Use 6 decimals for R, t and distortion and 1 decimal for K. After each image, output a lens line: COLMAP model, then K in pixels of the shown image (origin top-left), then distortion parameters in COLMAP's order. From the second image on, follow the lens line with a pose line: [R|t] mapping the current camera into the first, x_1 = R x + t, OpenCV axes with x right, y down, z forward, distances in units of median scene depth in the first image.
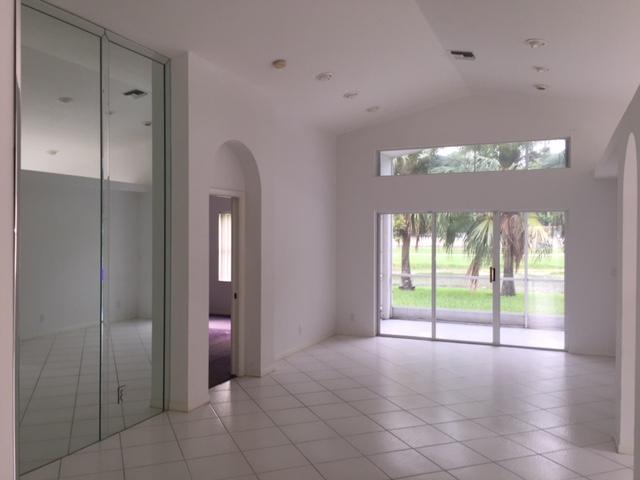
lens RADIAL K [[537.6, 0, 317.3], [0, 537.6, 239.7], [0, 0, 1]] dist [-0.036667, -0.004472]
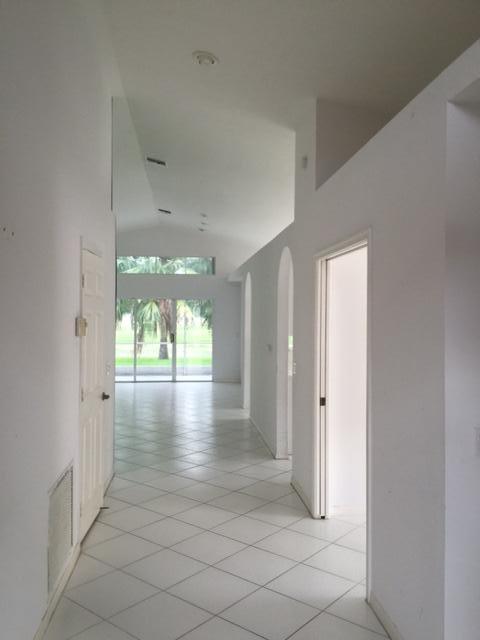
lens RADIAL K [[537.6, 0, 239.5], [0, 537.6, 318.0], [0, 0, 1]] dist [-0.036667, -0.004472]
pose [[0.864137, 0.002133, 0.503252, -0.322716], [-0.000686, 0.999995, -0.003059, 0.009576], [-0.503256, 0.002298, 0.864134, -0.525517]]
